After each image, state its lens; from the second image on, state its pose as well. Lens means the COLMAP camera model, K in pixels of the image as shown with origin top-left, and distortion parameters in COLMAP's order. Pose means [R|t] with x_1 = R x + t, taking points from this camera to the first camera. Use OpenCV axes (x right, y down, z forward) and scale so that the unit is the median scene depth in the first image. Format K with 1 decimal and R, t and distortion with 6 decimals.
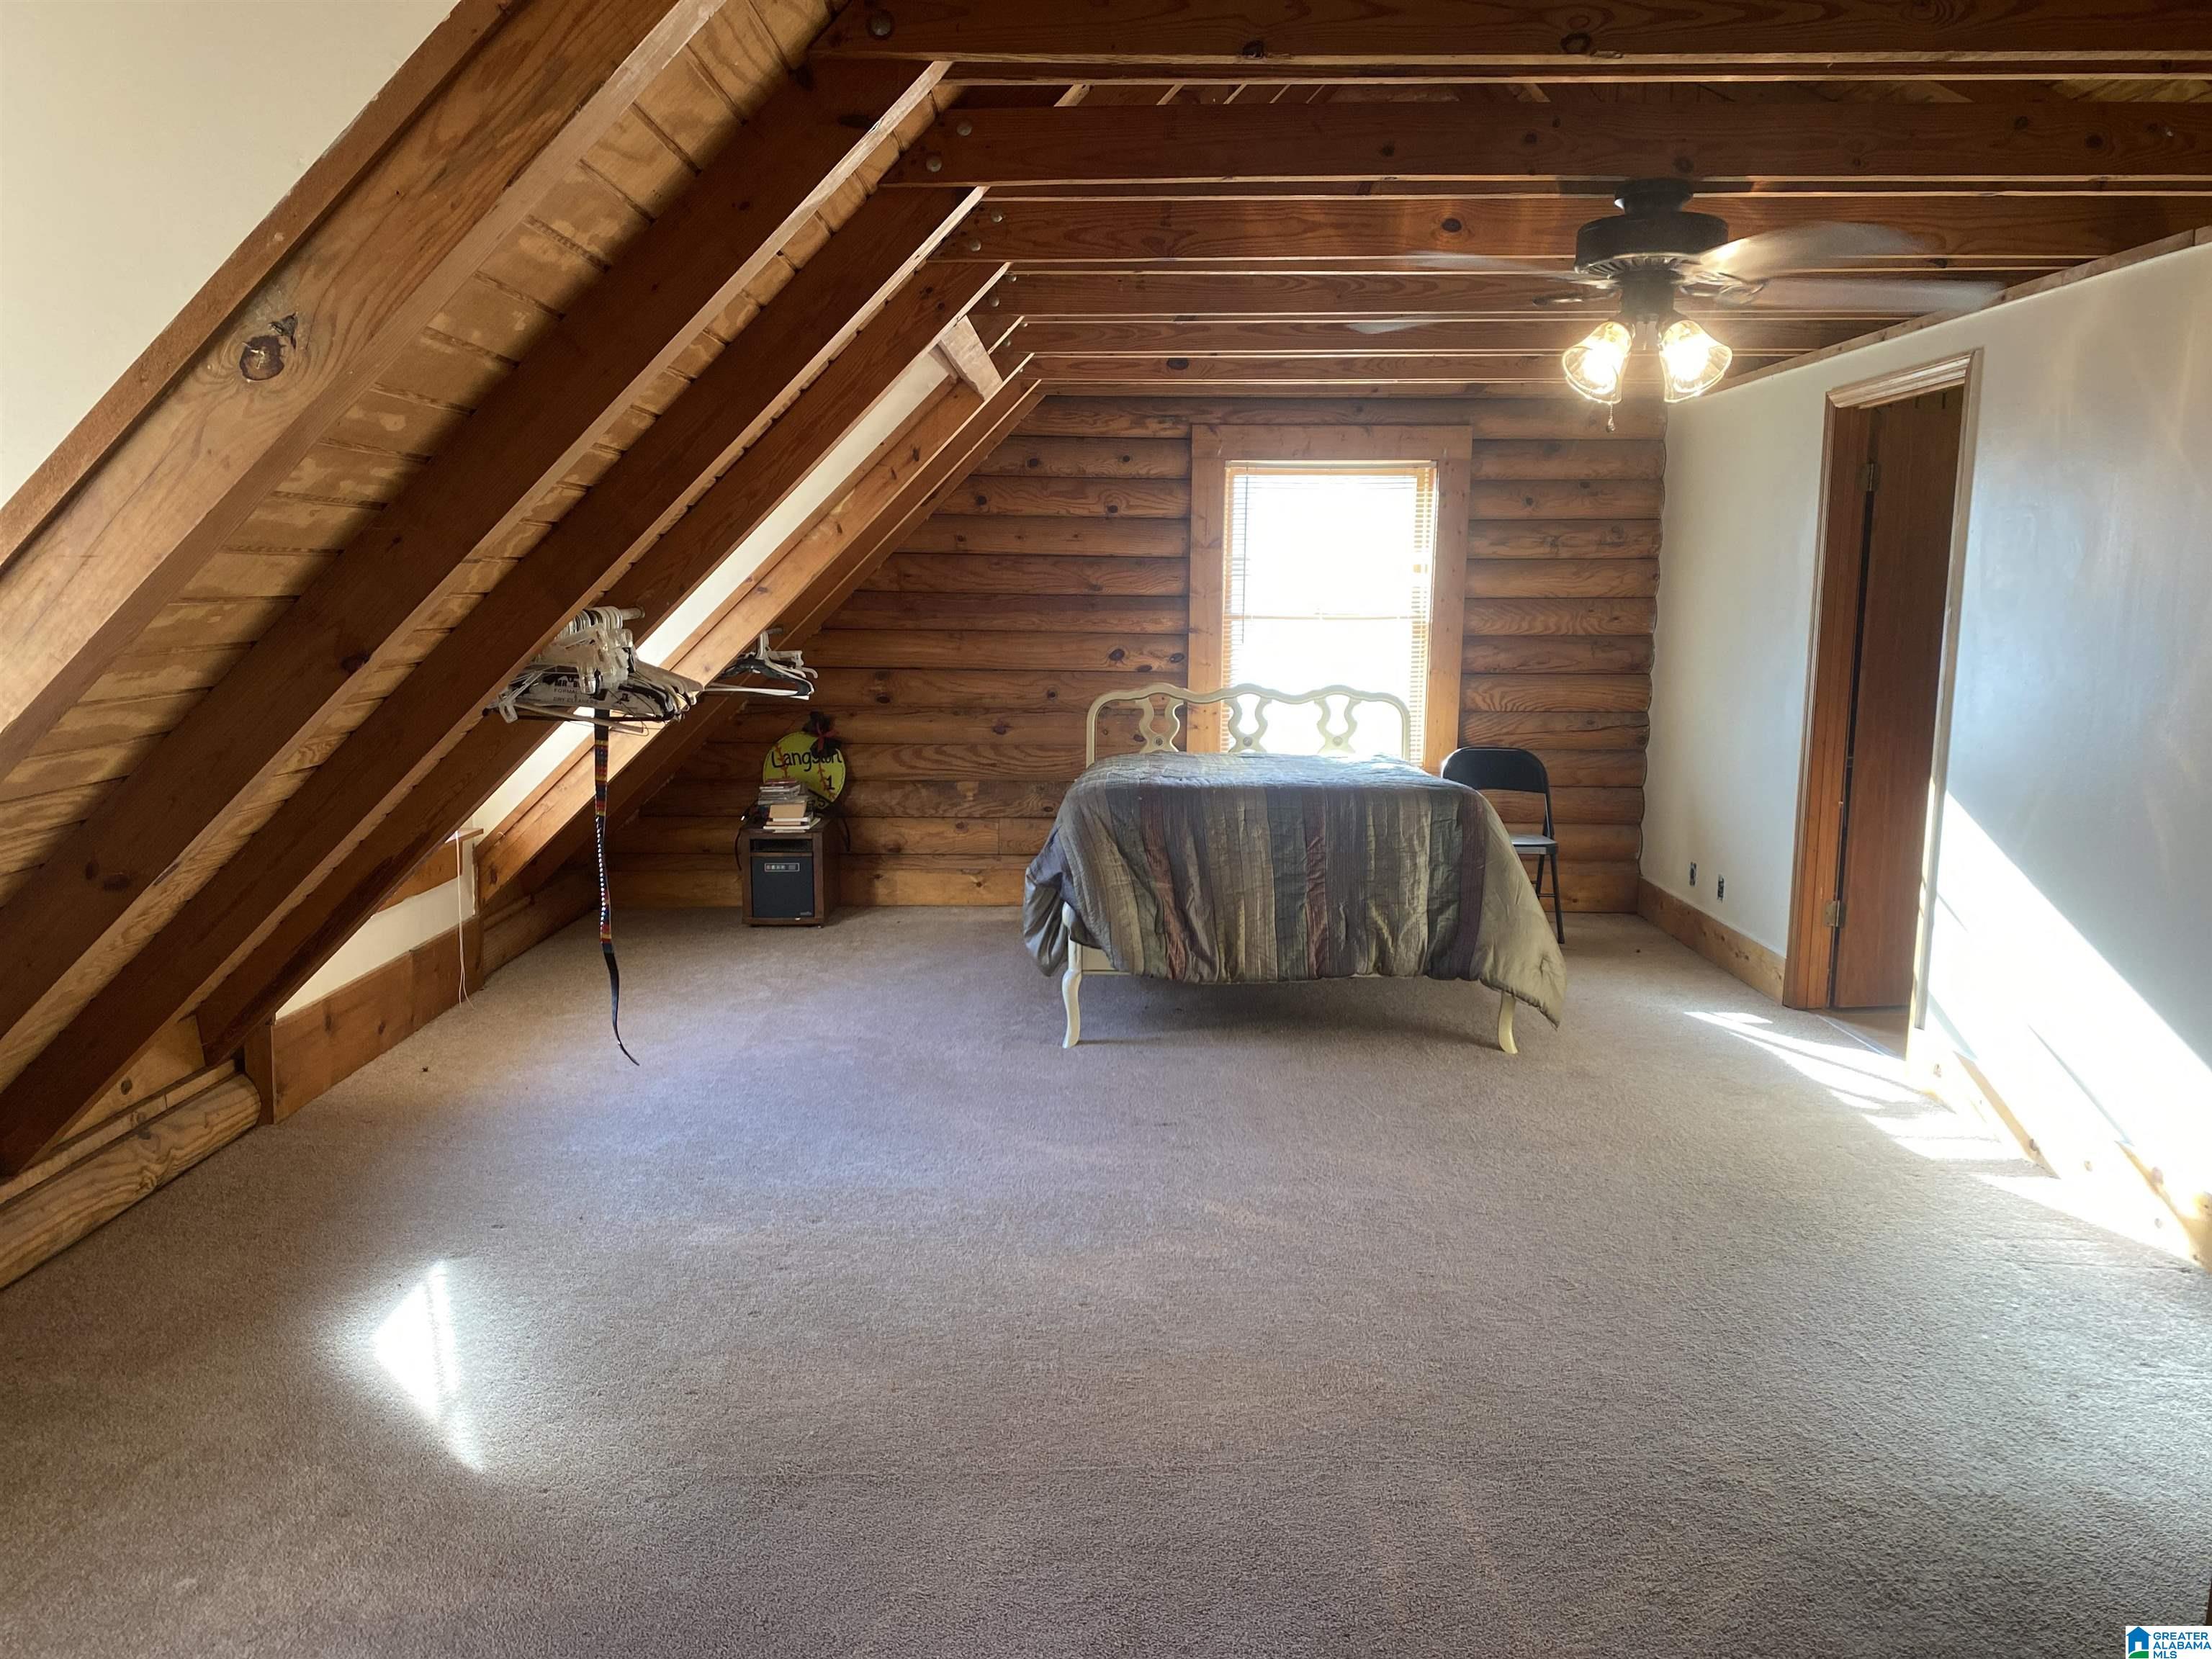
lens RADIAL K [[1685.8, 0, 1089.4], [0, 1685.8, 832.1], [0, 0, 1]] dist [0.007370, -0.000093]
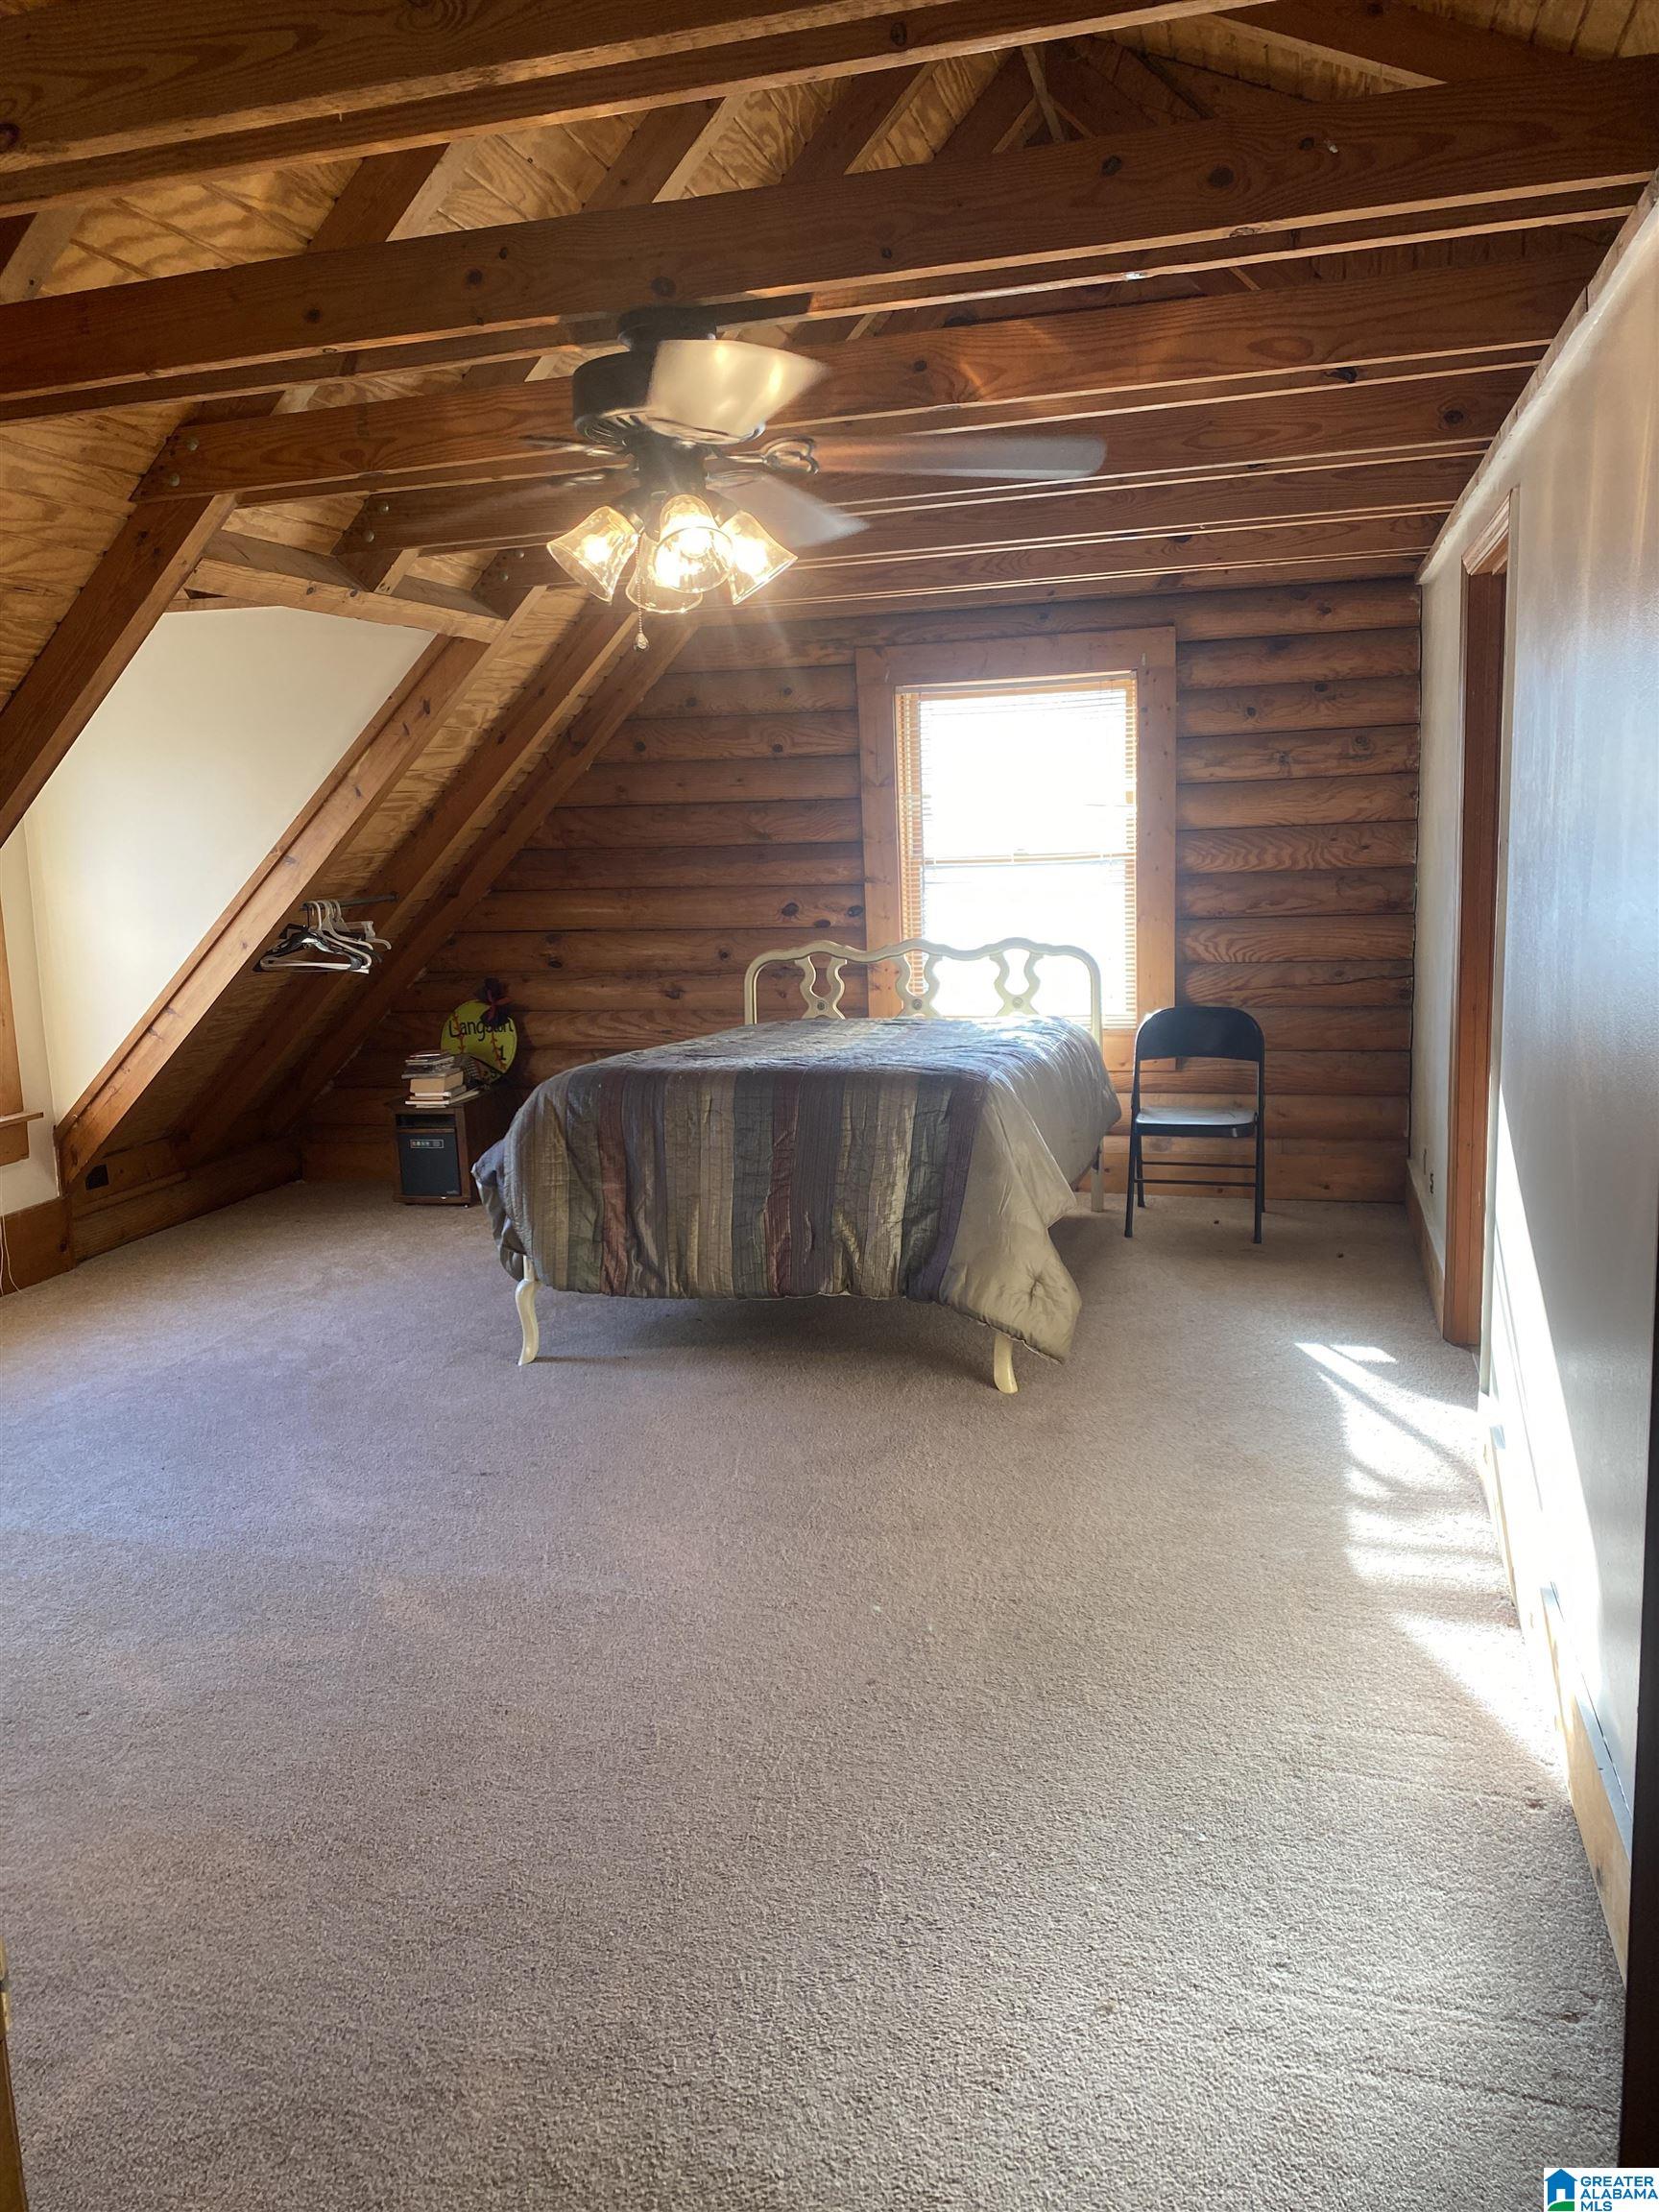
lens RADIAL K [[1685.8, 0, 834.4], [0, 1685.8, 1104.5], [0, 0, 1]] dist [0.007370, -0.000093]
pose [[0.963676, 0.001523, -0.267069, 0.285952], [0.005671, 0.999642, 0.026164, -0.024123], [0.267013, -0.026728, 0.963322, 0.133150]]
